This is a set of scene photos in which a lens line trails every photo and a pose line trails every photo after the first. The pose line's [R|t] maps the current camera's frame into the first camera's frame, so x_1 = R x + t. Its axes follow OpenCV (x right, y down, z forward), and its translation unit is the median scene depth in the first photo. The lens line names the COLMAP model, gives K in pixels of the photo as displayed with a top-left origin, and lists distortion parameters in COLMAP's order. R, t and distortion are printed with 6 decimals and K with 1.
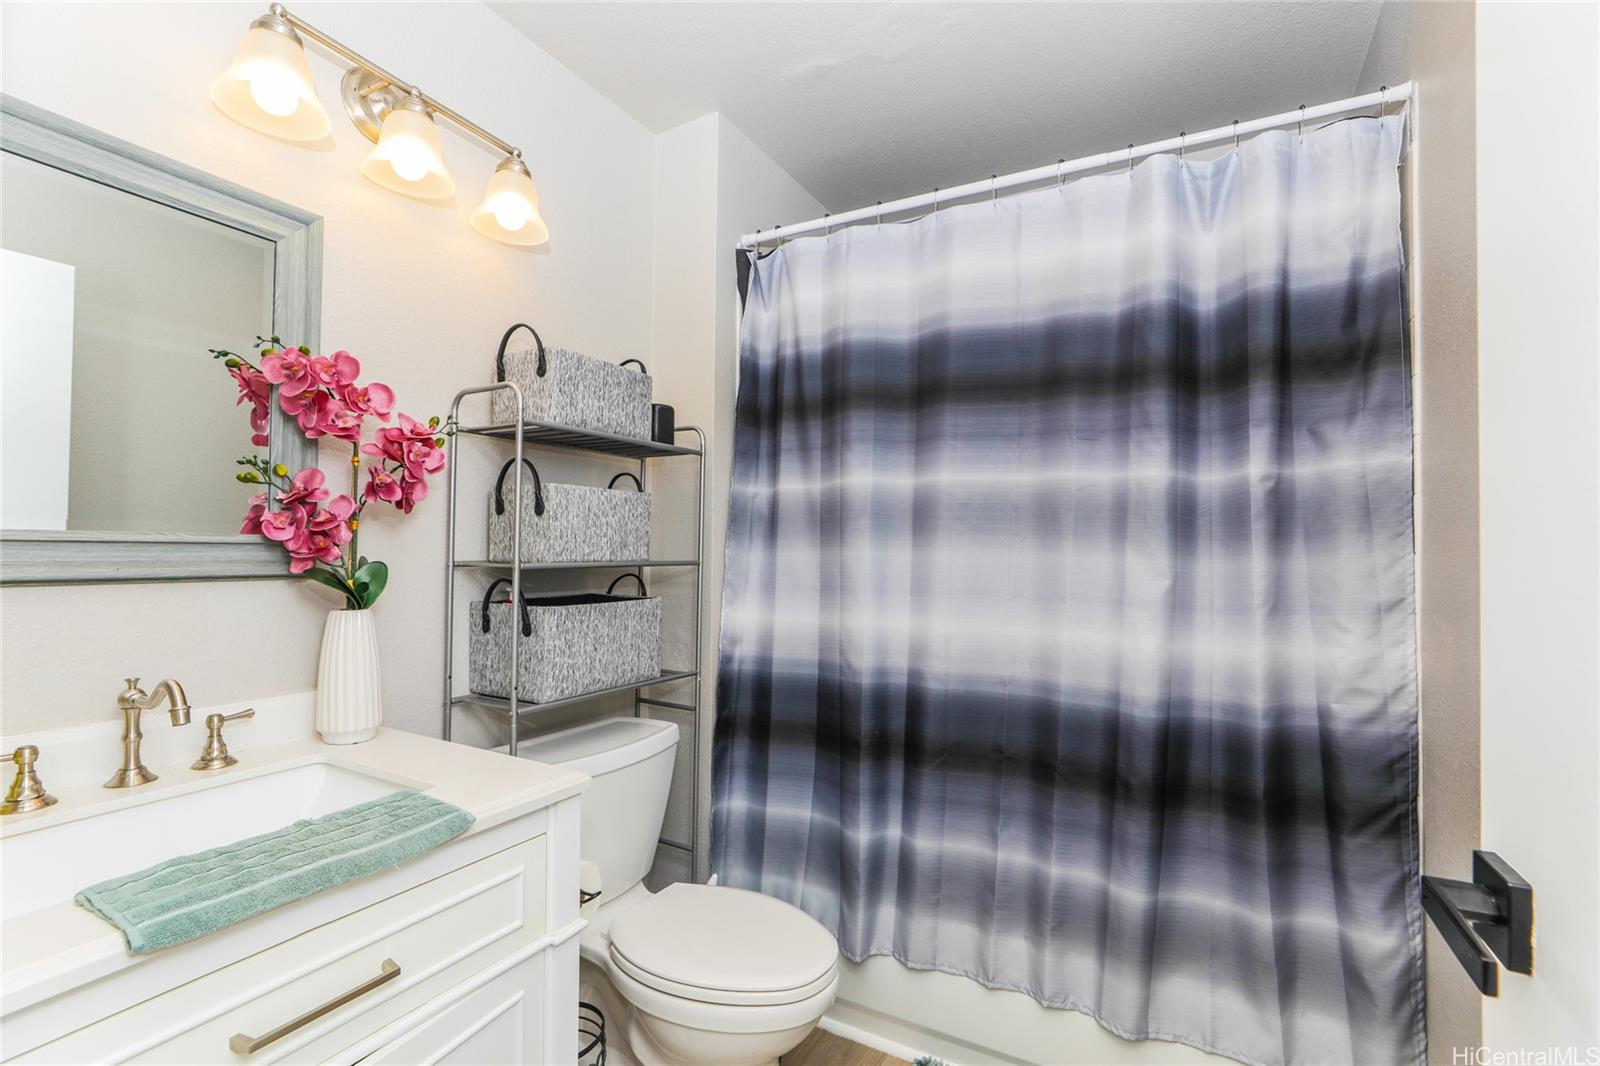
lens RADIAL K [[730.1, 0, 800.3], [0, 730.1, 530.8], [0, 0, 1]] dist [-0.027765, 0.010527]
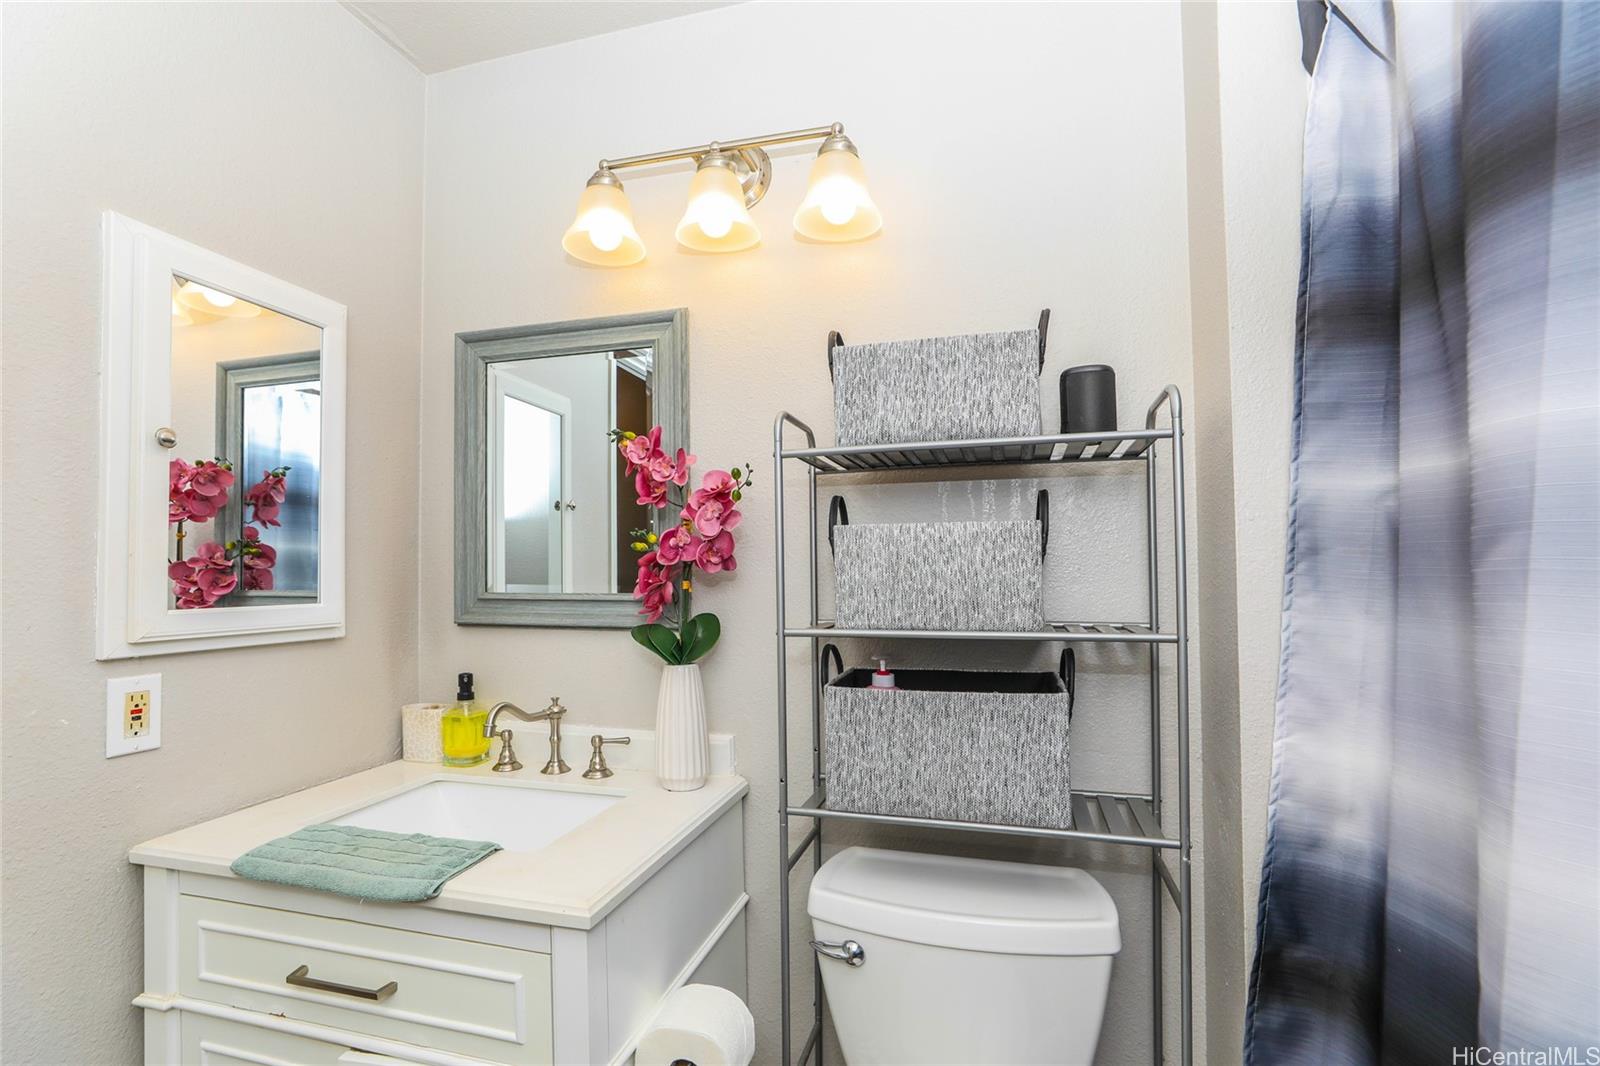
lens RADIAL K [[730.1, 0, 815.1], [0, 730.1, 551.4], [0, 0, 1]] dist [-0.027765, 0.010527]
pose [[0.234006, -0.037403, -0.971515, 0.330432], [0.032047, 0.999013, -0.030743, -0.012204], [0.971707, -0.023940, 0.234974, 0.652244]]
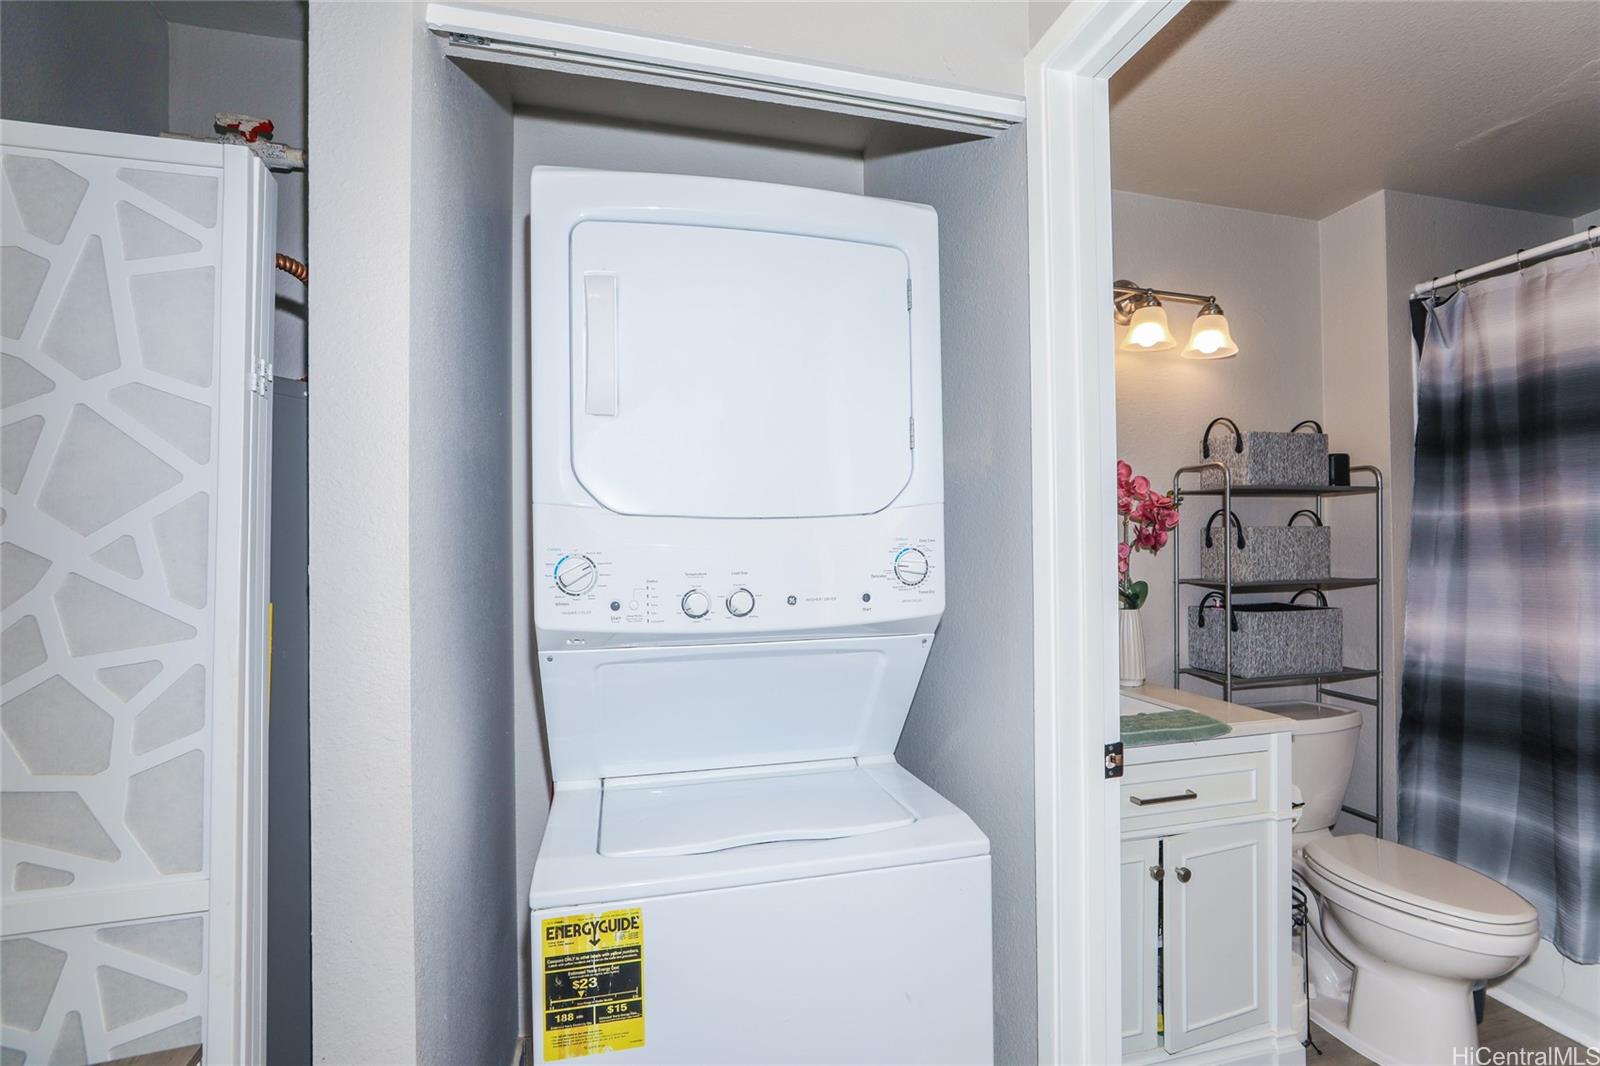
lens RADIAL K [[730.1, 0, 796.1], [0, 730.1, 538.3], [0, 0, 1]] dist [-0.027765, 0.010527]
pose [[0.687711, -0.023217, -0.725614, 0.065175], [0.033200, 0.999449, -0.000514, -0.058480], [0.725225, -0.023737, 0.688102, -0.523938]]
